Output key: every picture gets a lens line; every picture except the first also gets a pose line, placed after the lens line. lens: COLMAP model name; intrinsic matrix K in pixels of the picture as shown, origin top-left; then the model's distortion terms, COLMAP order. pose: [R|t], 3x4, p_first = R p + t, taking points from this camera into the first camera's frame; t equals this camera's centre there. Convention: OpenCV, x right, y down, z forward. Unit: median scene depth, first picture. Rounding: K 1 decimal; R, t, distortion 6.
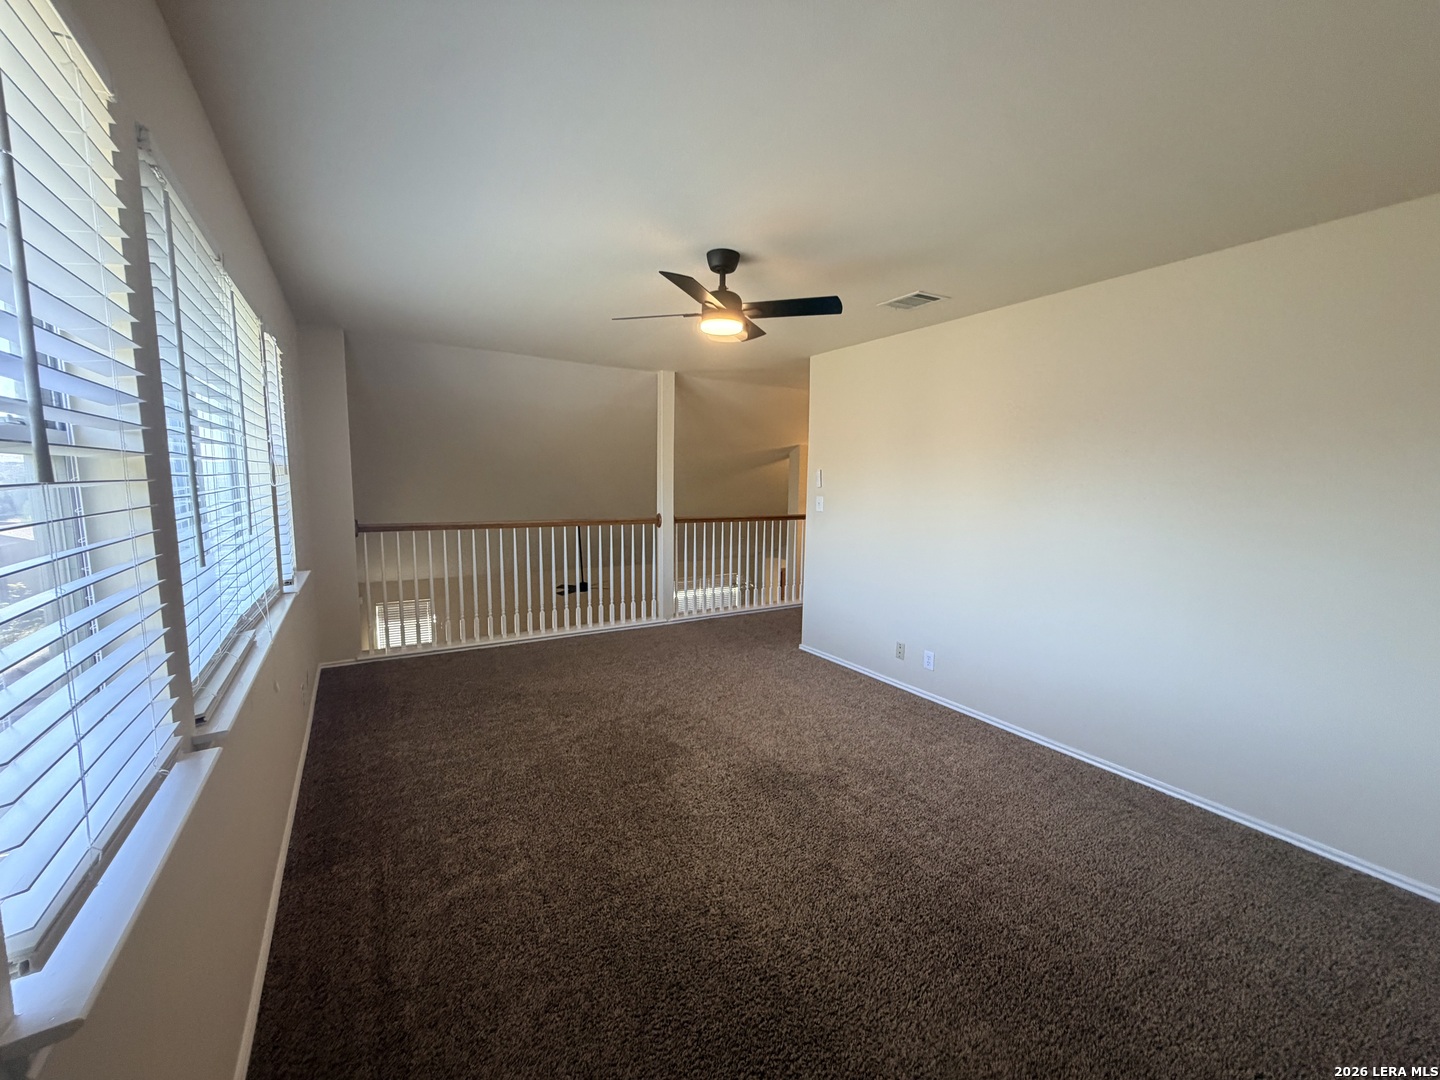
lens RADIAL K [[570.3, 0, 711.4], [0, 570.3, 549.0], [0, 0, 1]] dist [-0.001821, -0.000158]
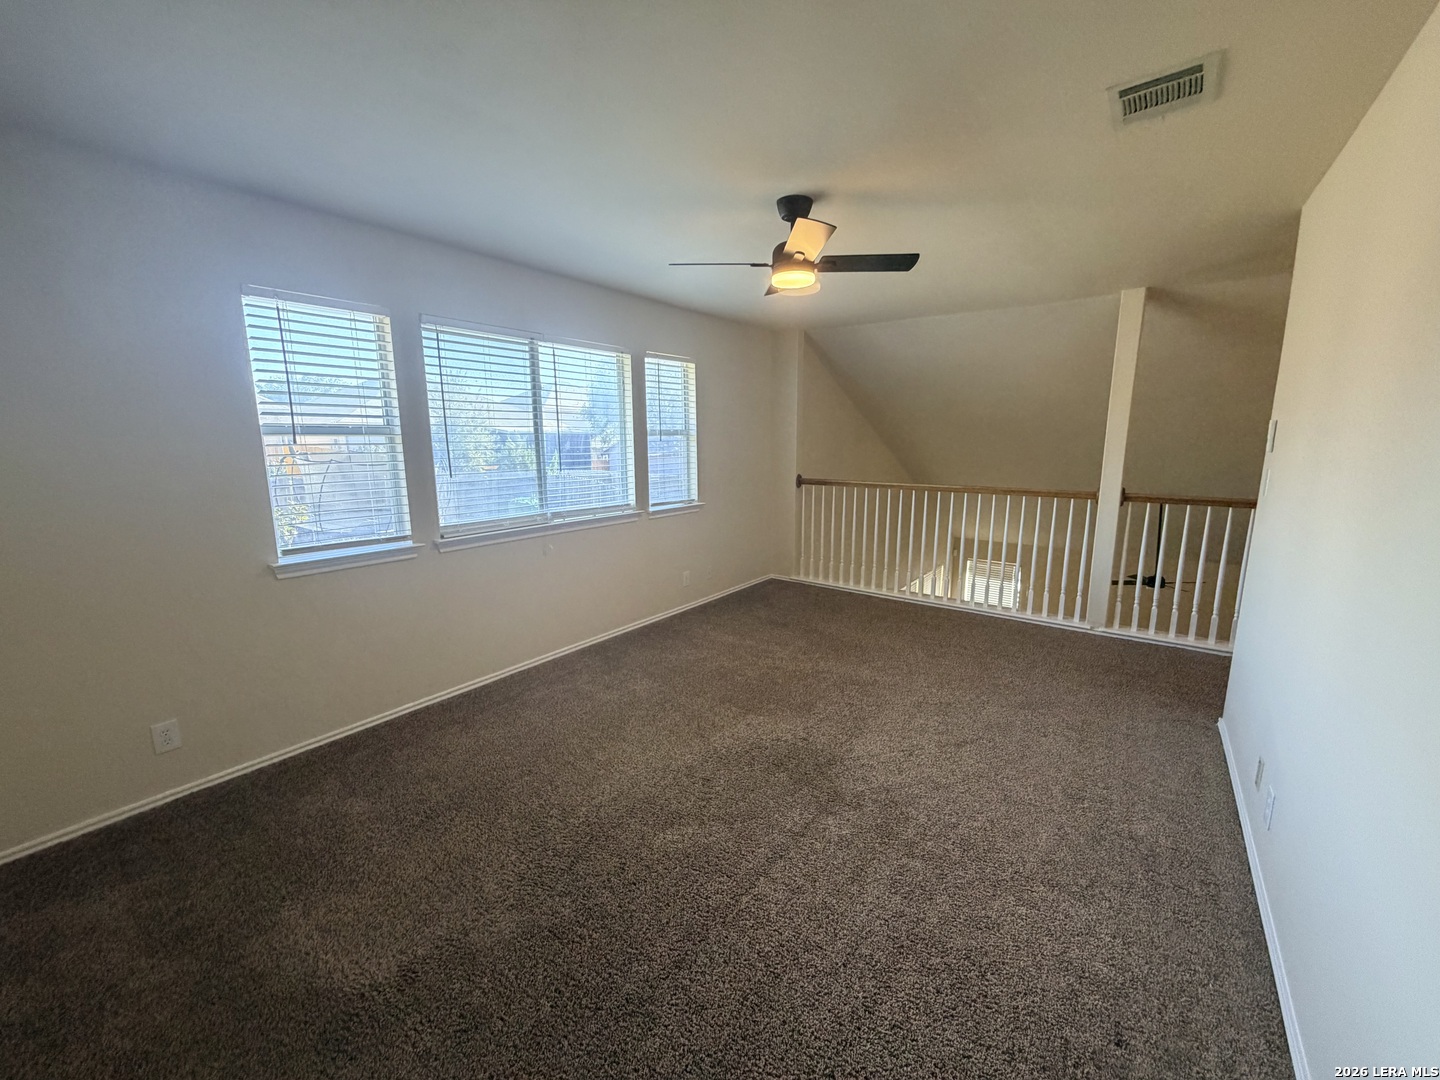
lens RADIAL K [[574.1, 0, 717.0], [0, 574.1, 541.8], [0, 0, 1]] dist [-0.000420, 0.000044]
pose [[0.362623, 0.147436, -0.920200, 0.445365], [-0.105367, 0.987561, 0.116706, -0.025652], [0.925960, 0.054639, 0.373647, 0.259336]]
